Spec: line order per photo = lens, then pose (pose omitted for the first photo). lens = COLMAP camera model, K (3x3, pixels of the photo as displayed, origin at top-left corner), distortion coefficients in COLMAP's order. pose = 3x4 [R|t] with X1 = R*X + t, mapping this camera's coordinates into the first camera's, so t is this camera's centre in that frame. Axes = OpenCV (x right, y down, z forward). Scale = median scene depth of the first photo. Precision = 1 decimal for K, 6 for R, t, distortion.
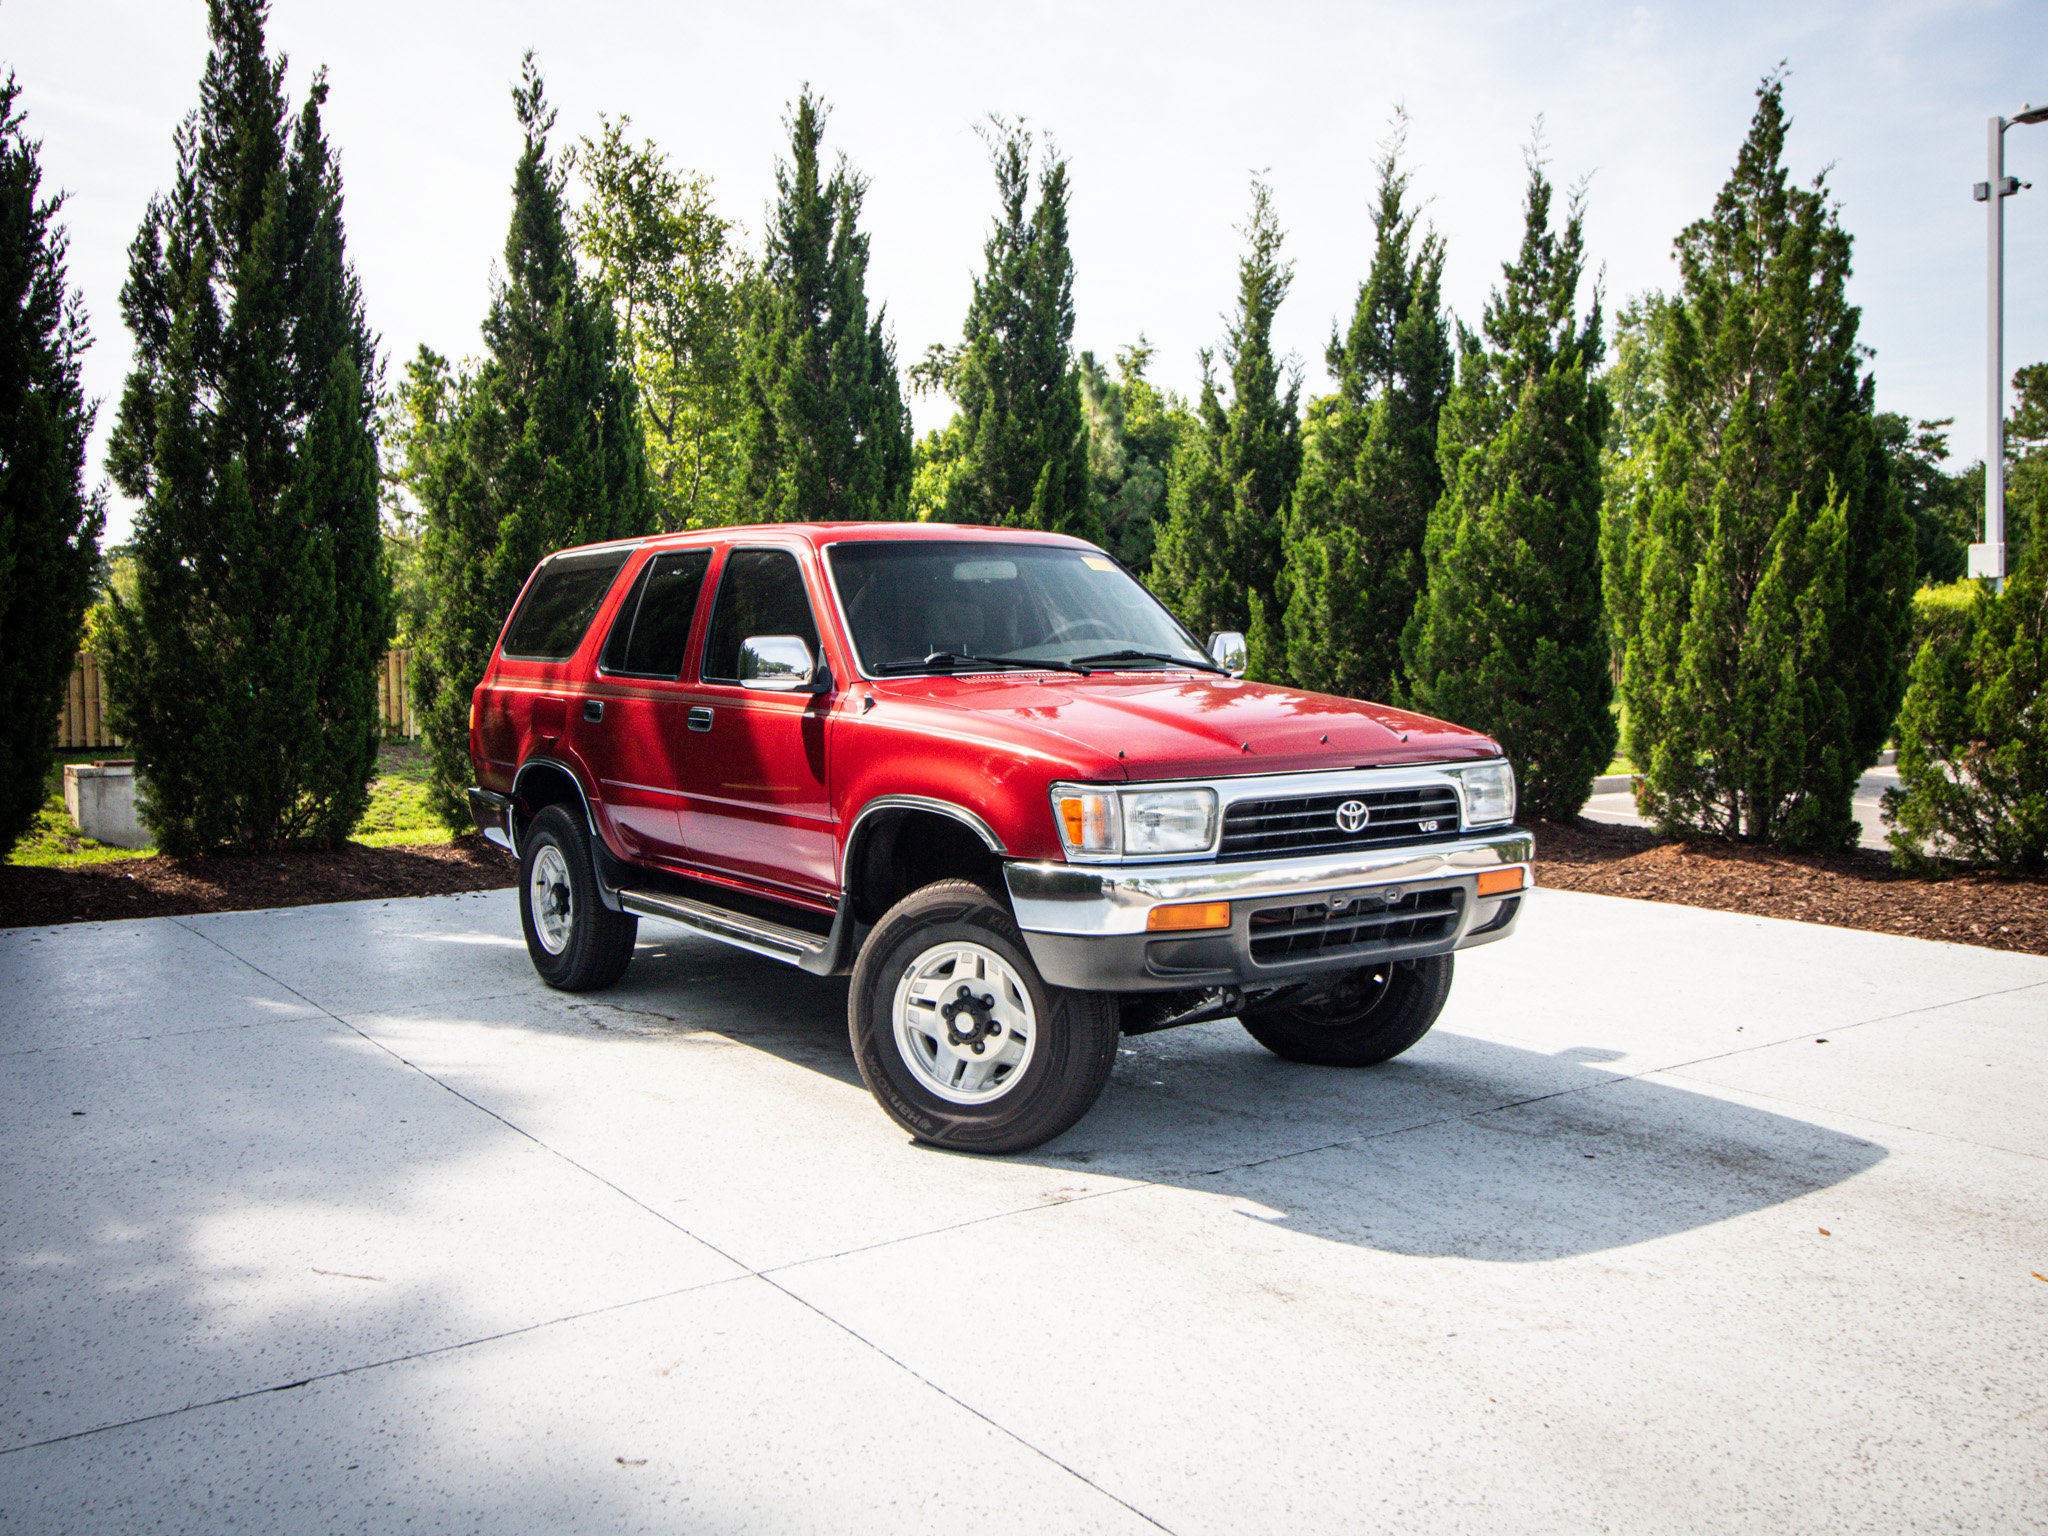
lens RADIAL K [[1756.9, 0, 1032.2], [0, 1756.9, 796.7], [0, 0, 1]] dist [-0.033806, 0.114190]
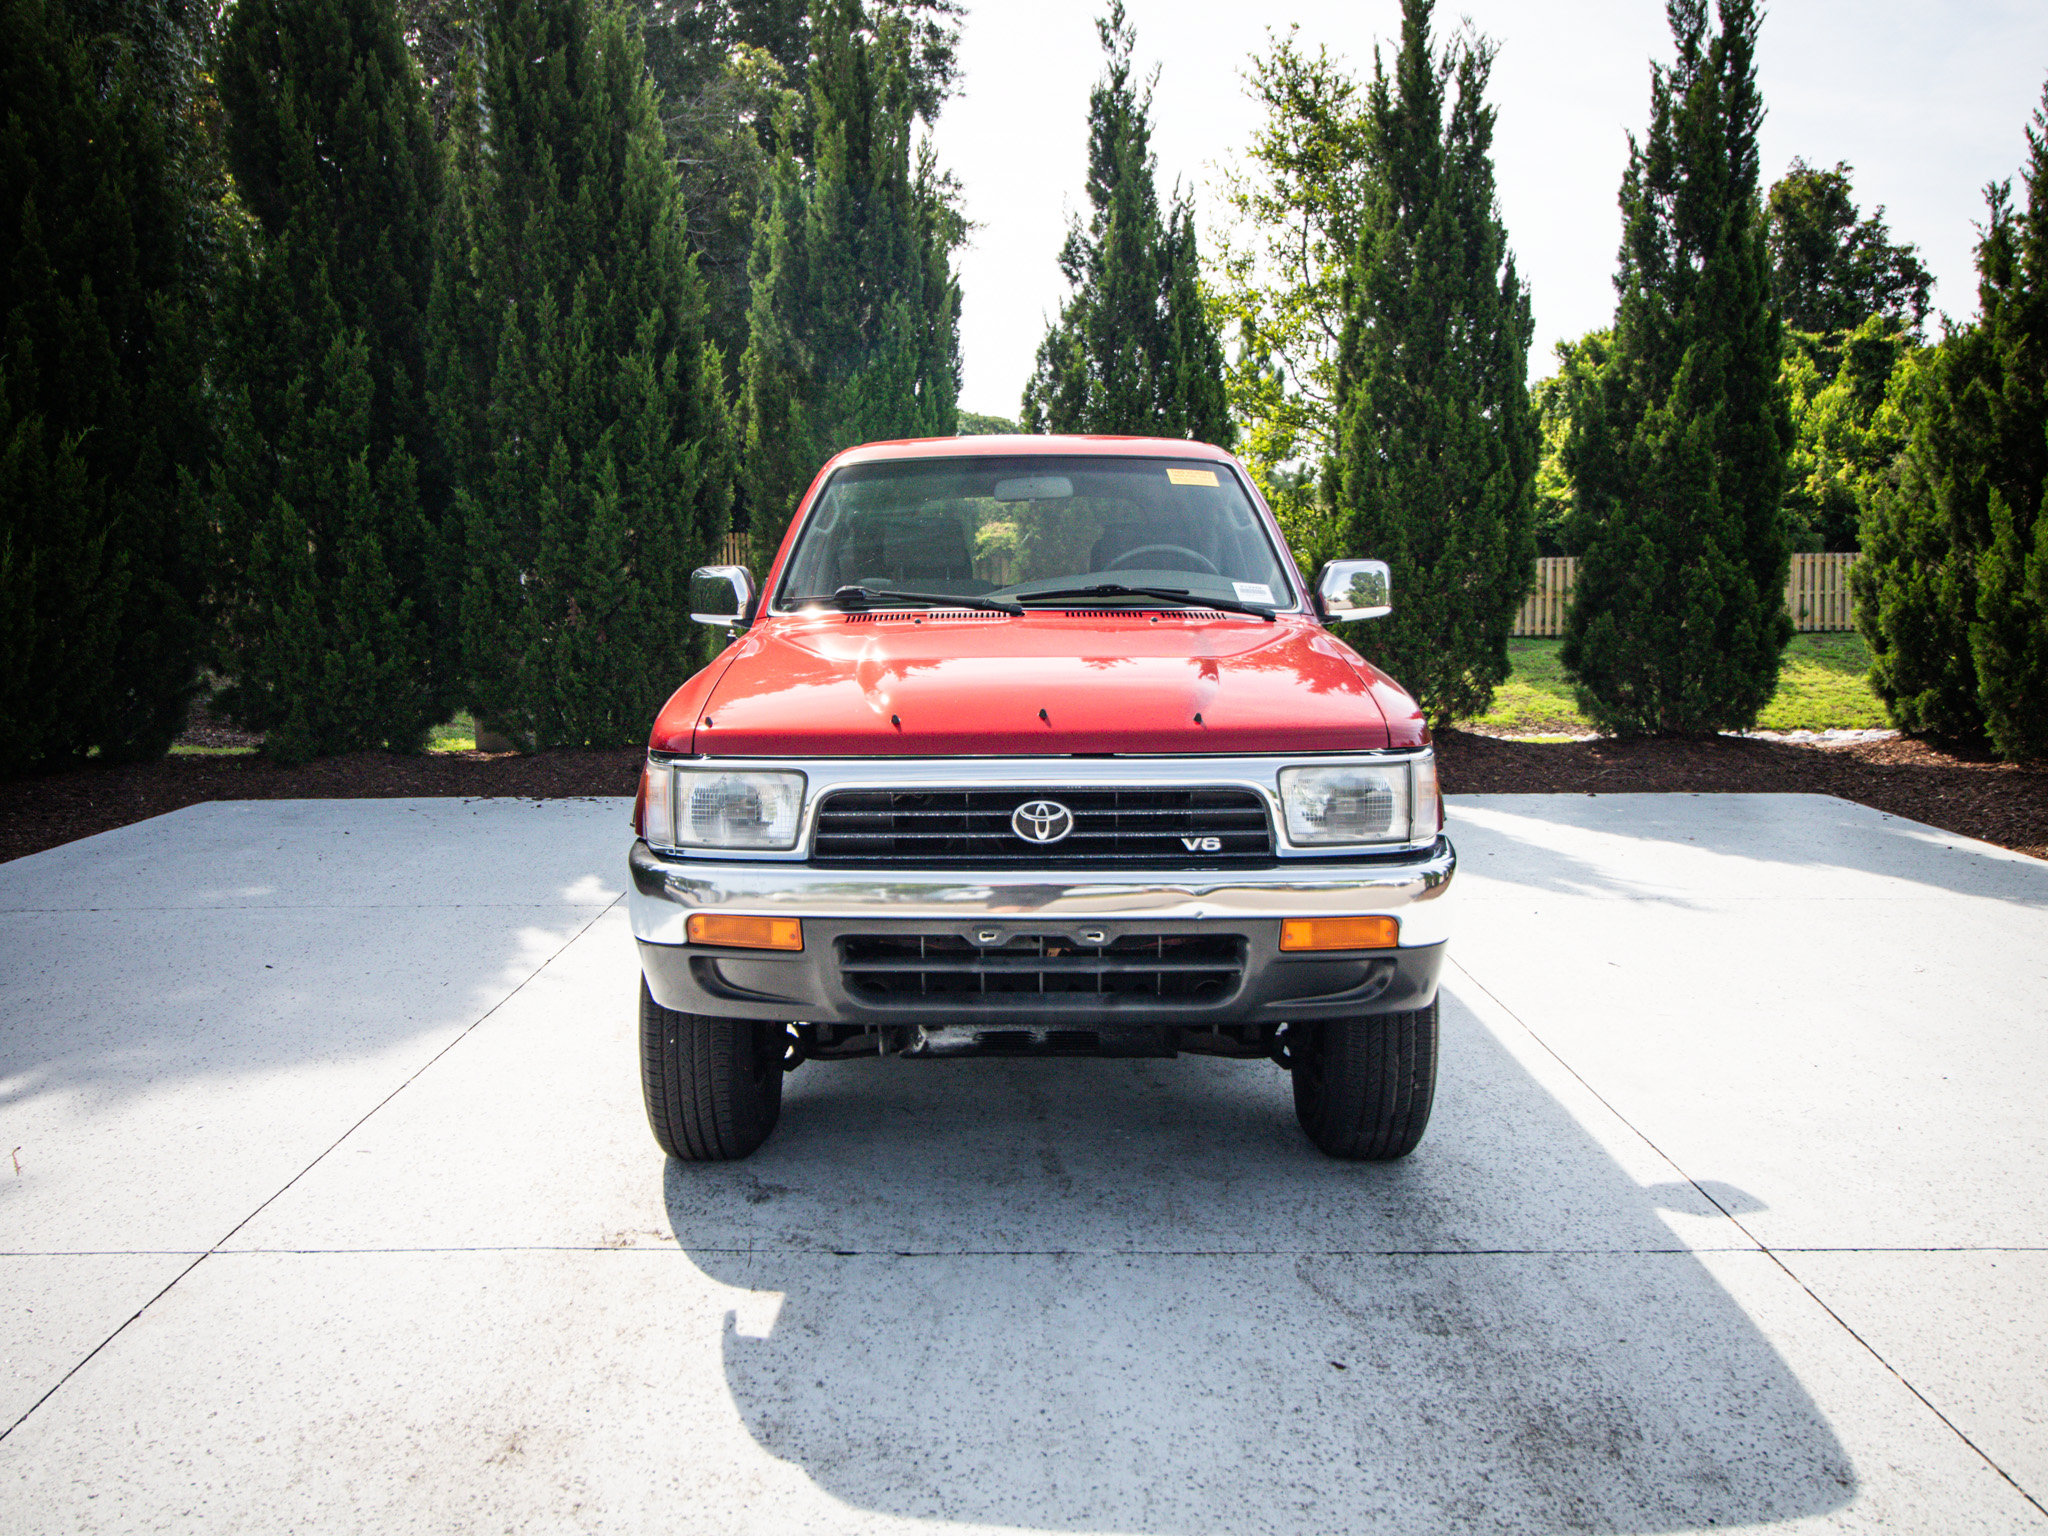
lens RADIAL K [[1620.8, 0, 1024.0], [0, 1620.8, 768.0], [0, 0, 1]] dist [0.005808, -0.004211]
pose [[0.814101, 0.070940, -0.576375, 0.263987], [-0.044539, 0.997215, 0.059827, -0.024020], [0.579013, -0.023034, 0.814993, 0.207053]]
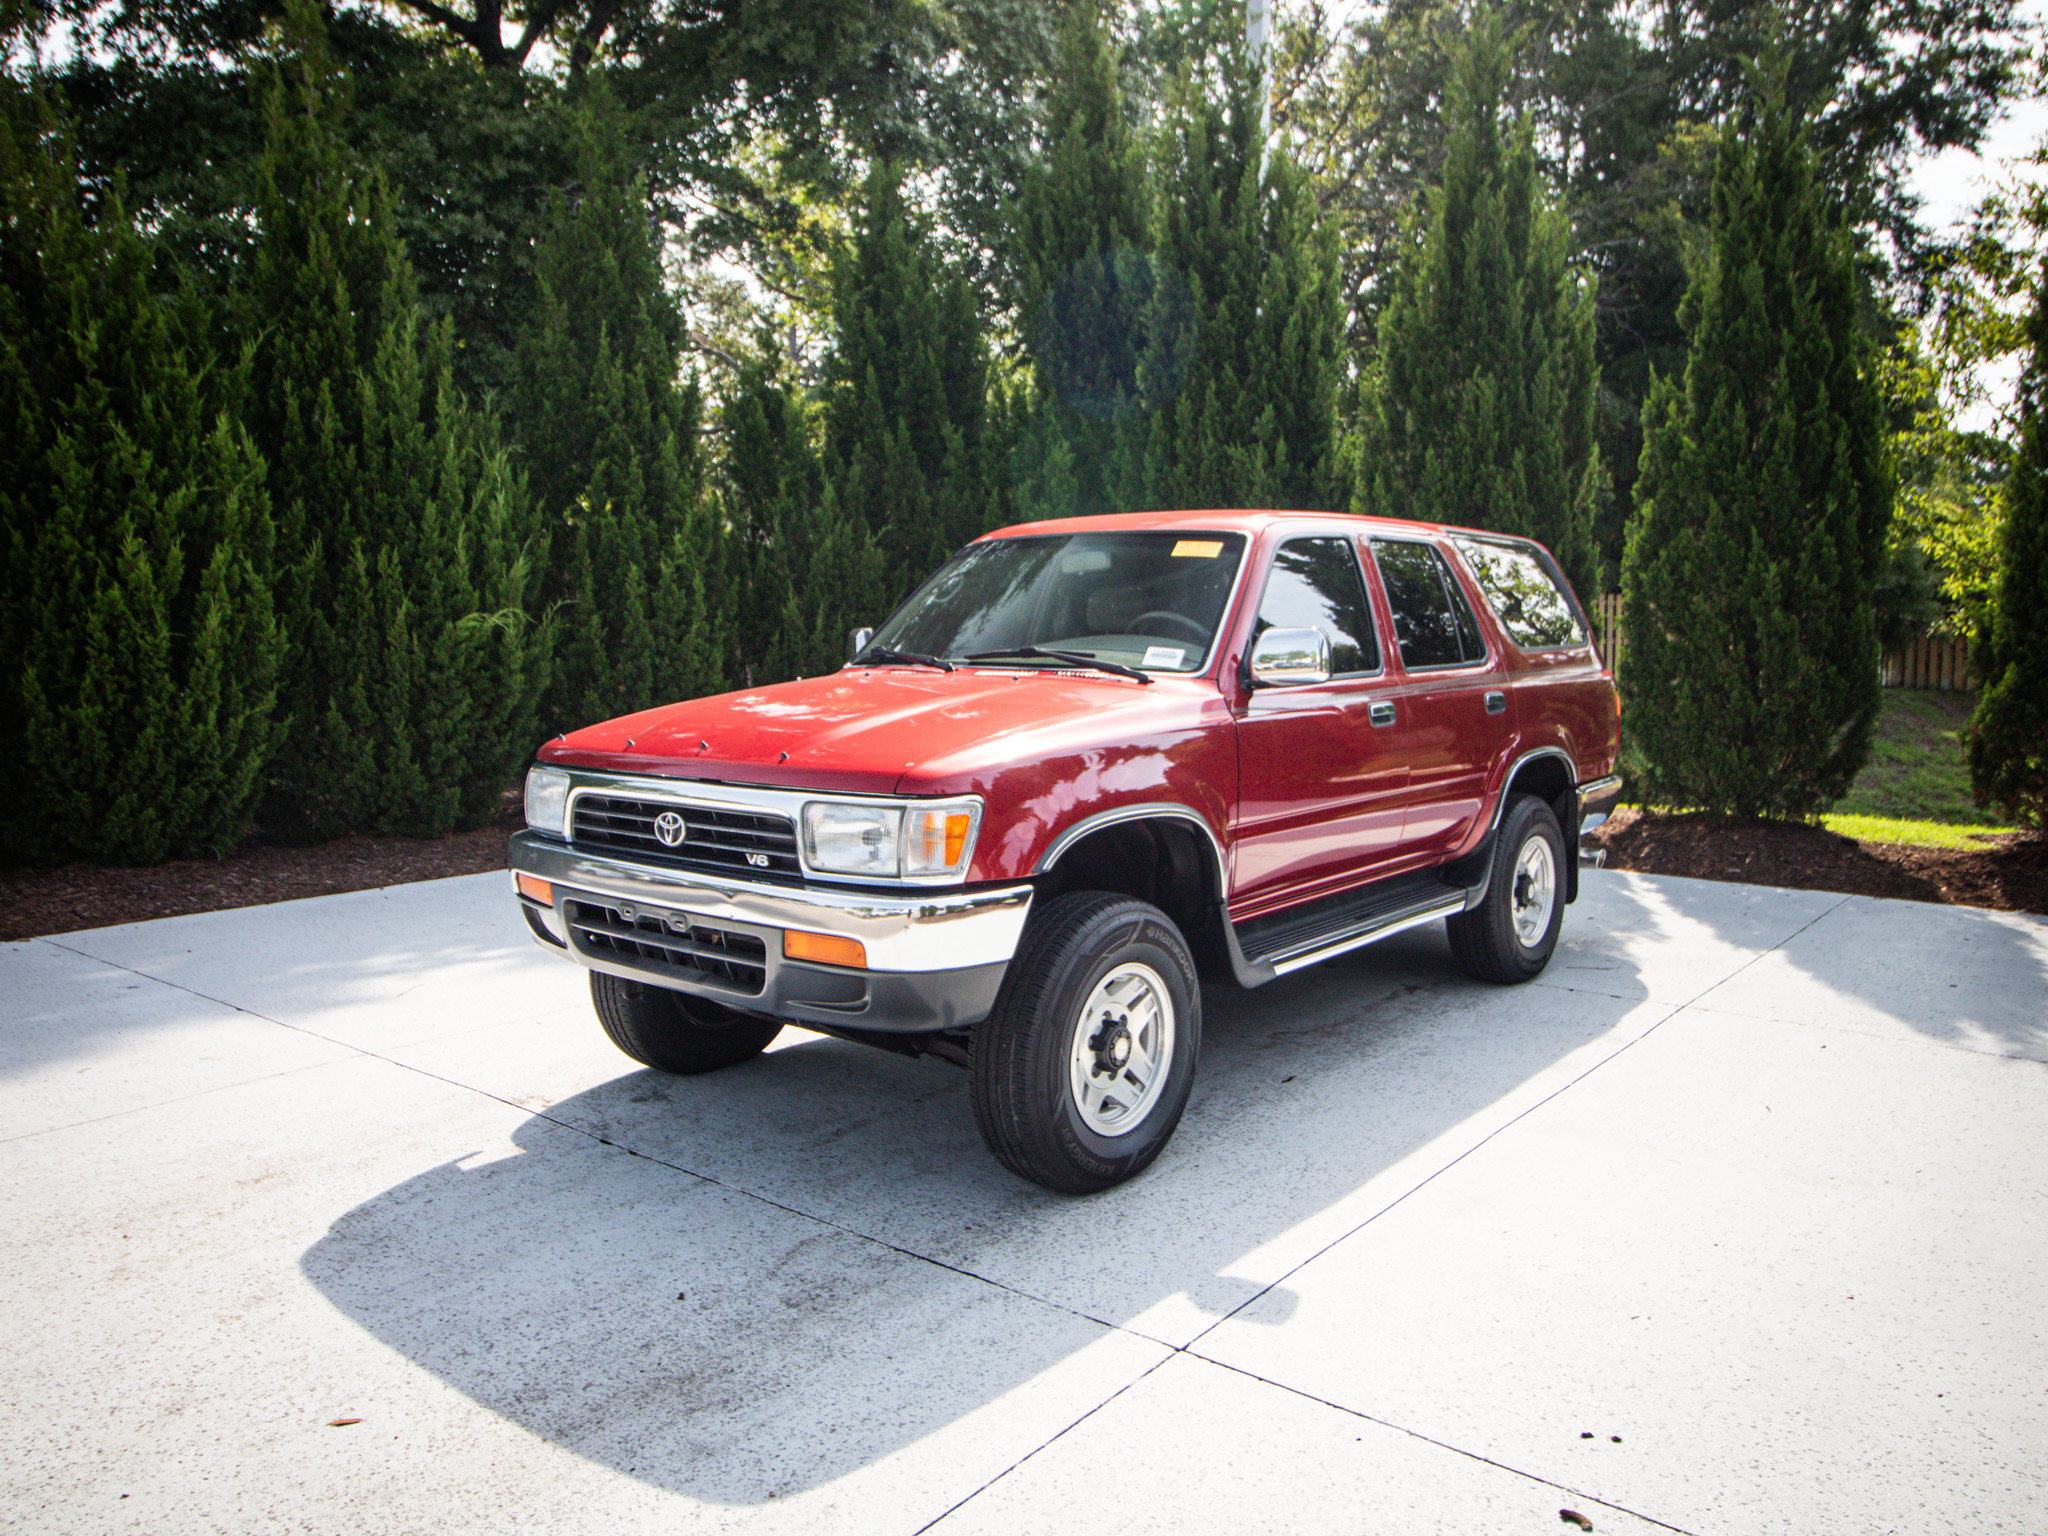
lens RADIAL K [[1519.0, 0, 1026.7], [0, 1519.0, 740.0], [0, 0, 1]] dist [0.009298, -0.000194]
pose [[0.261167, 0.075157, -0.962363, 0.474537], [-0.080643, 0.995178, 0.055834, -0.045690], [0.961919, 0.063026, 0.265969, 0.450059]]
